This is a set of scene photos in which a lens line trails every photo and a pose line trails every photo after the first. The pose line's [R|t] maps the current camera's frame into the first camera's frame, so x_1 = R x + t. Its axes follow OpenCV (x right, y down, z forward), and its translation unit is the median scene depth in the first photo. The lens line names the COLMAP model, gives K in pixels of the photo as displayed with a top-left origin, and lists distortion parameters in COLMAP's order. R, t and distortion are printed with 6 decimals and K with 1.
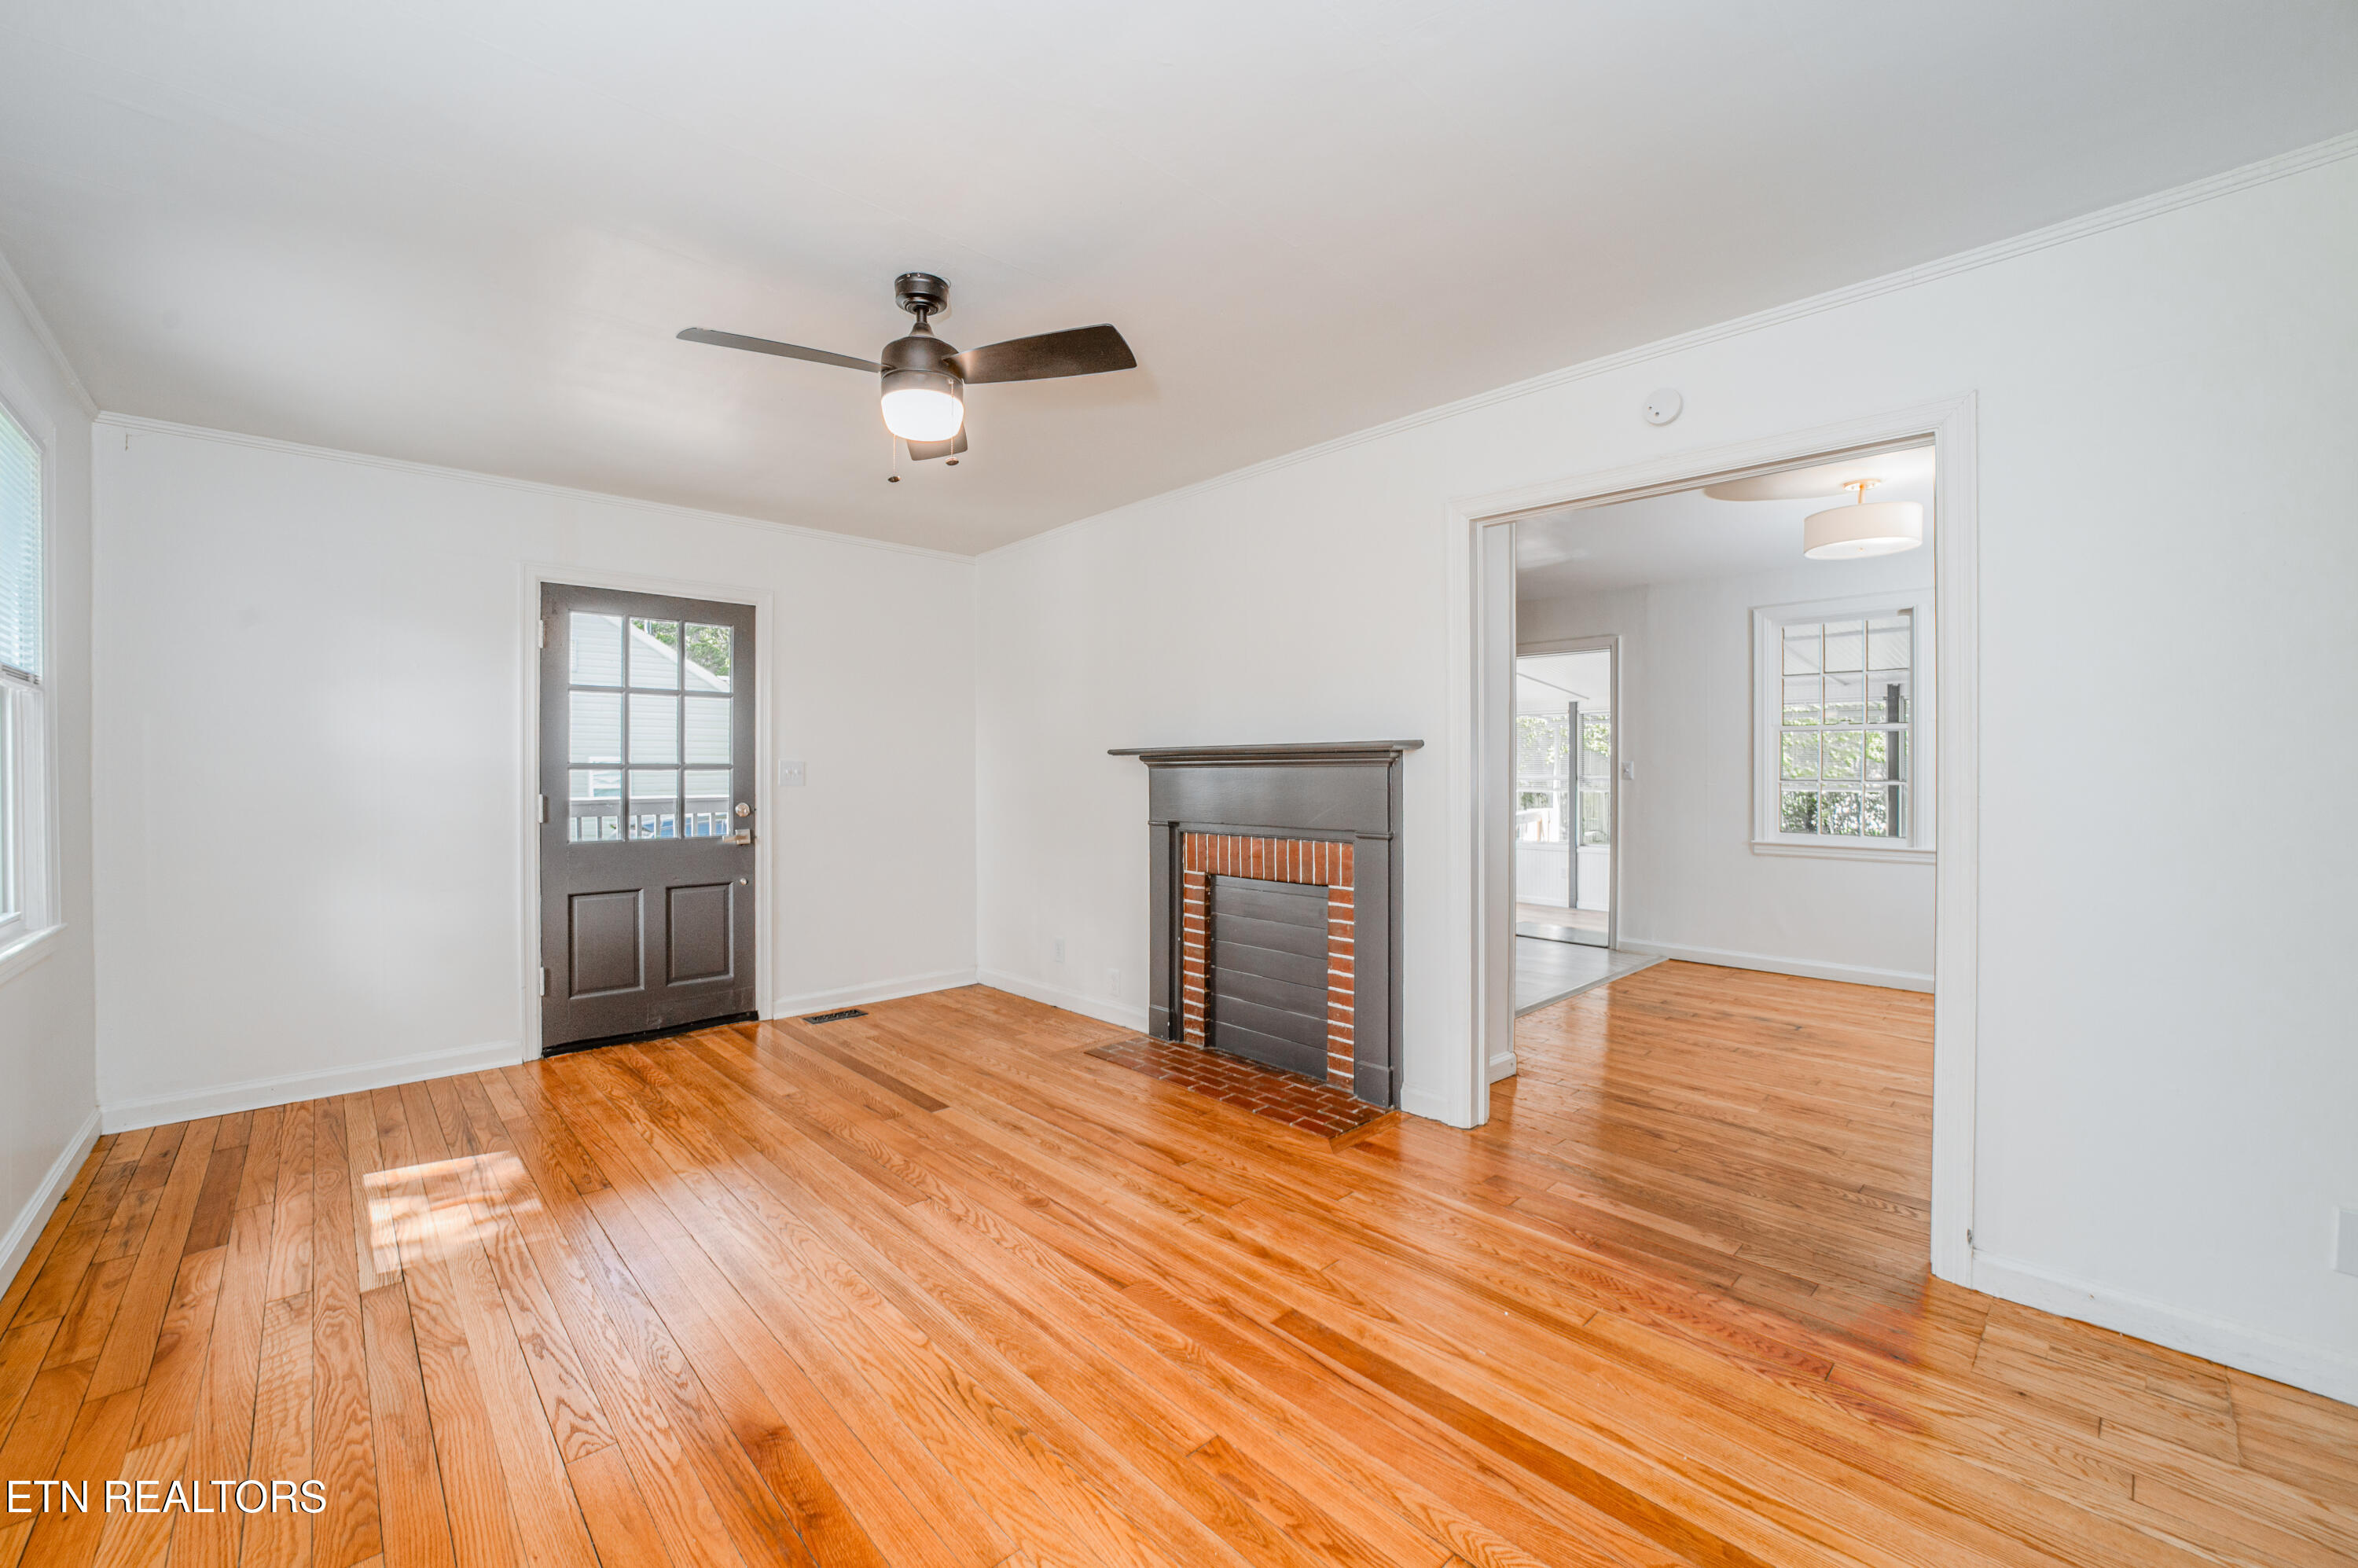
lens RADIAL K [[959.0, 0, 1179.0], [0, 959.0, 784.0], [0, 0, 1]] dist [0.001369, 0.000390]
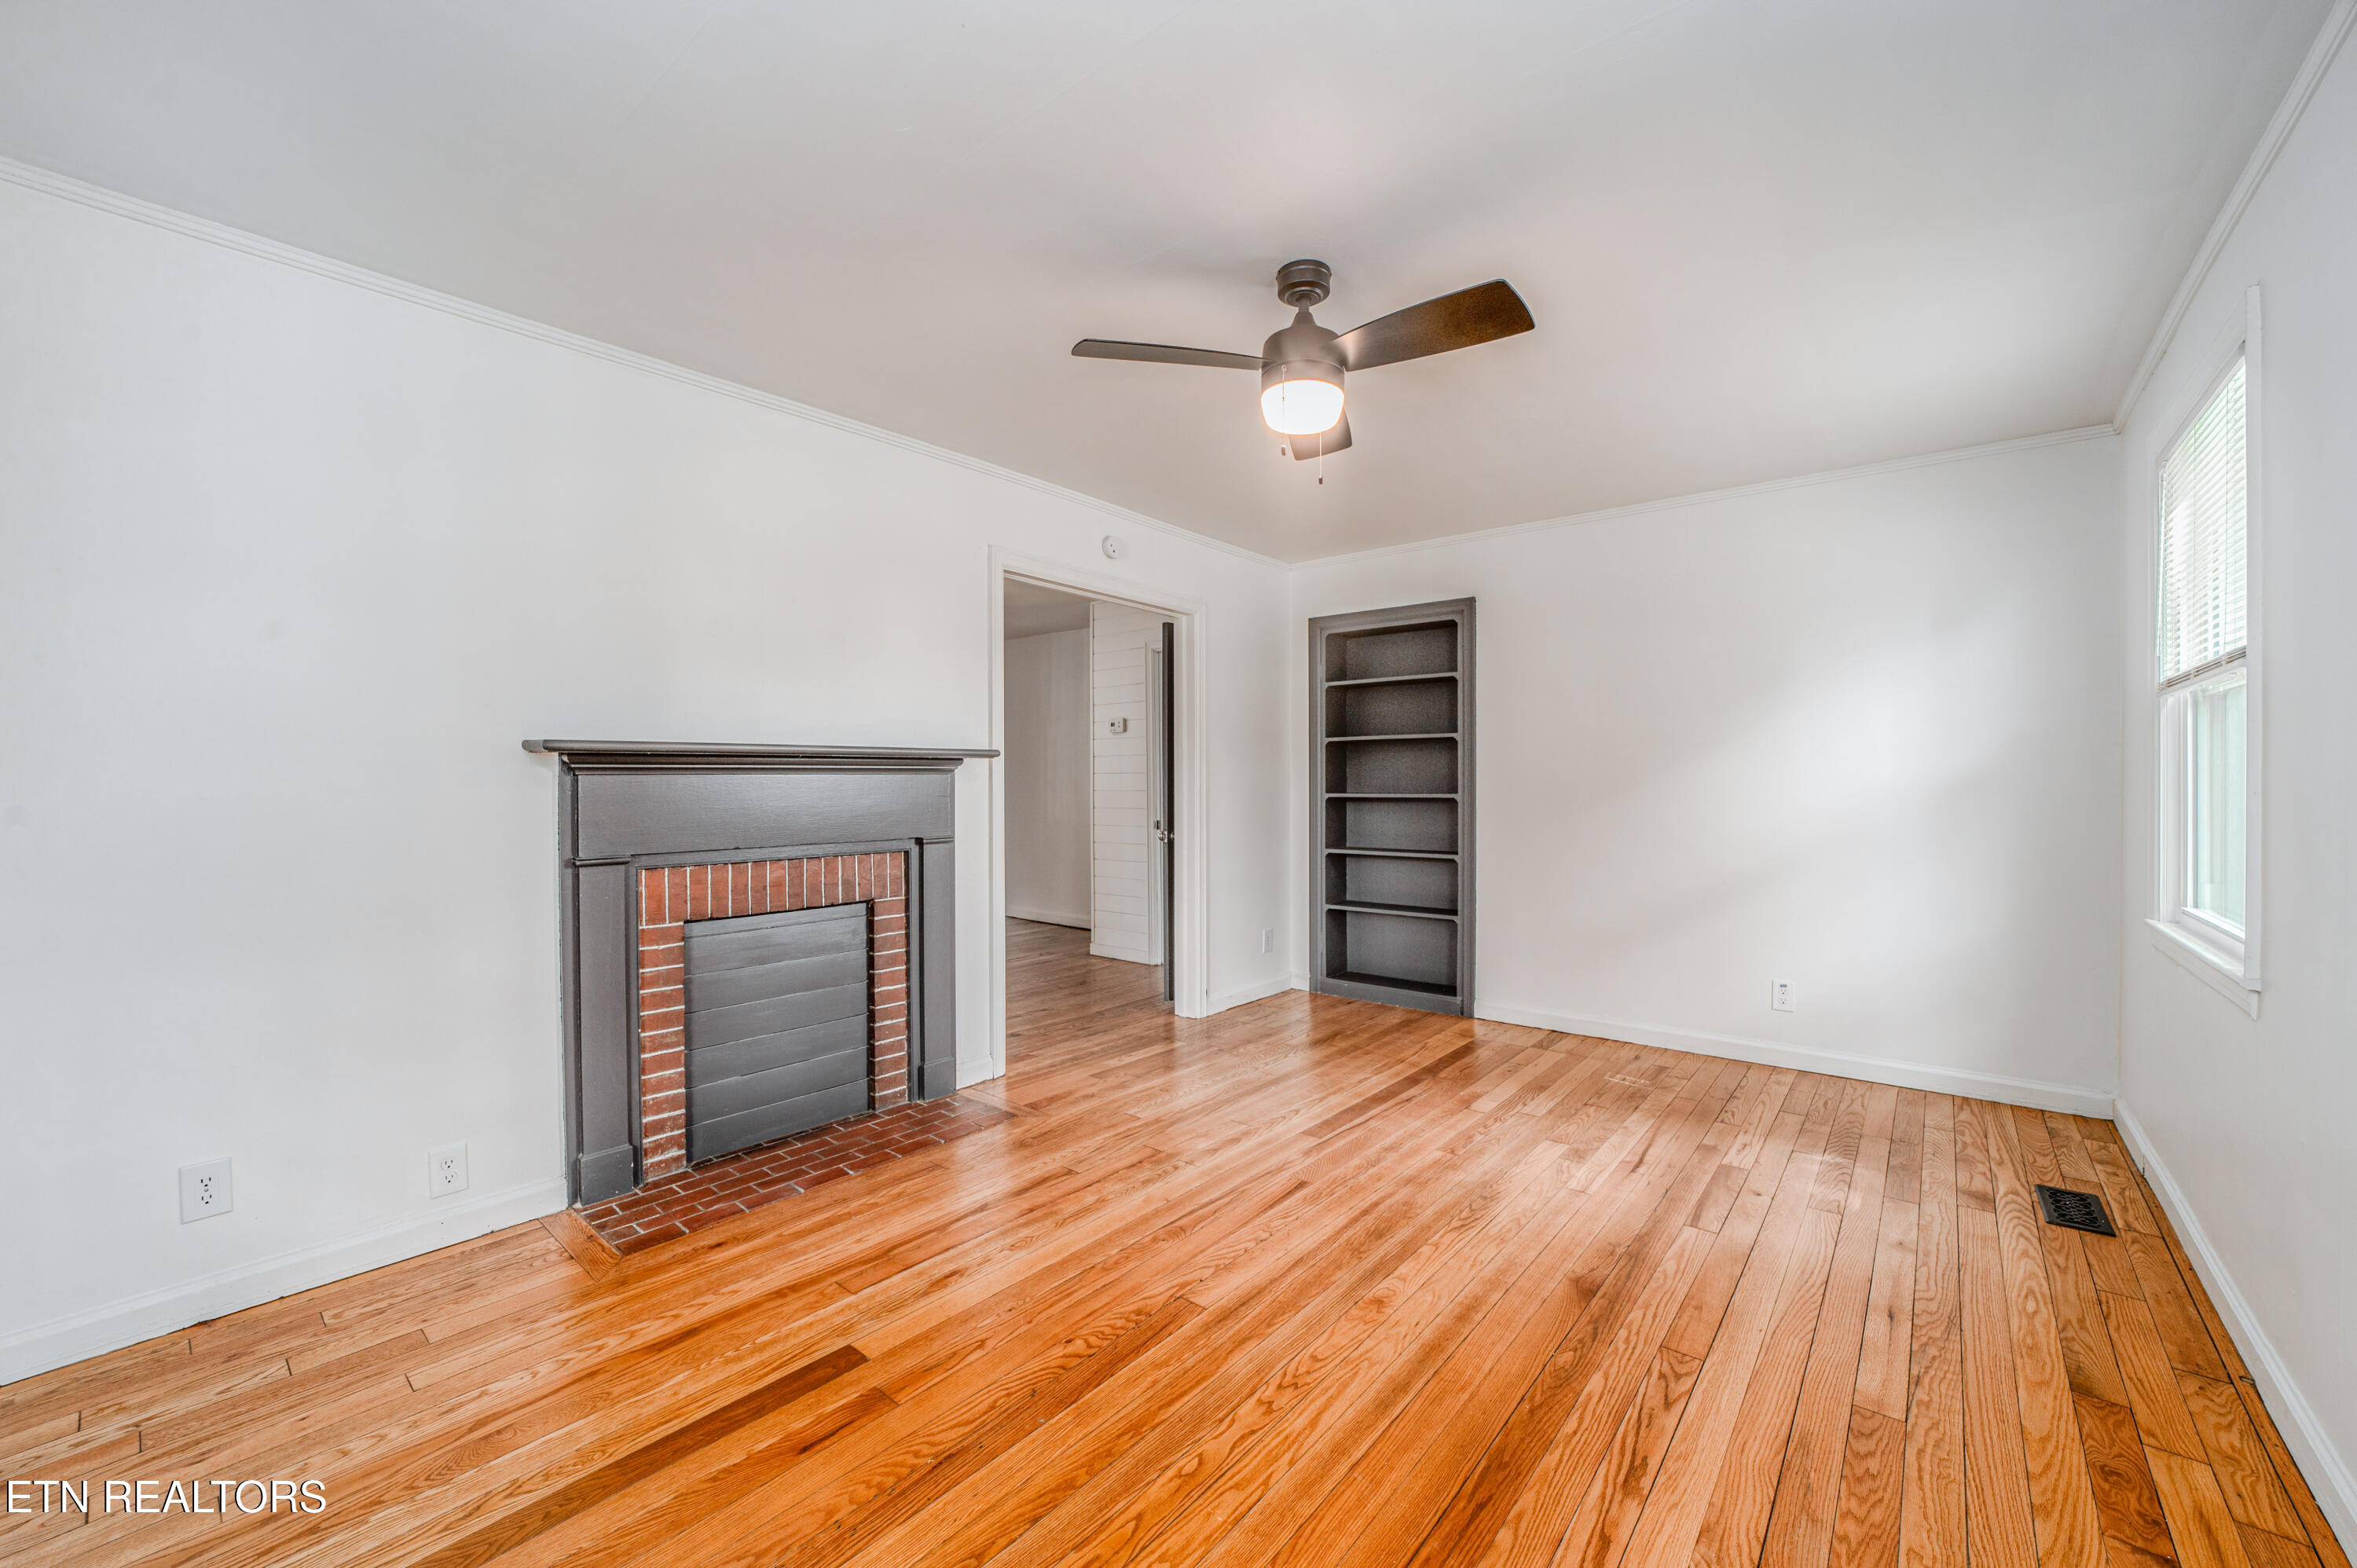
lens RADIAL K [[891.8, 0, 1170.9], [0, 891.8, 802.4], [0, 0, 1]] dist [-0.001507, -0.000222]
pose [[-0.120594, -0.013450, 0.992611, -0.826769], [0.006308, 0.999878, 0.014314, -0.003320], [-0.992682, 0.007988, -0.120494, 0.895363]]
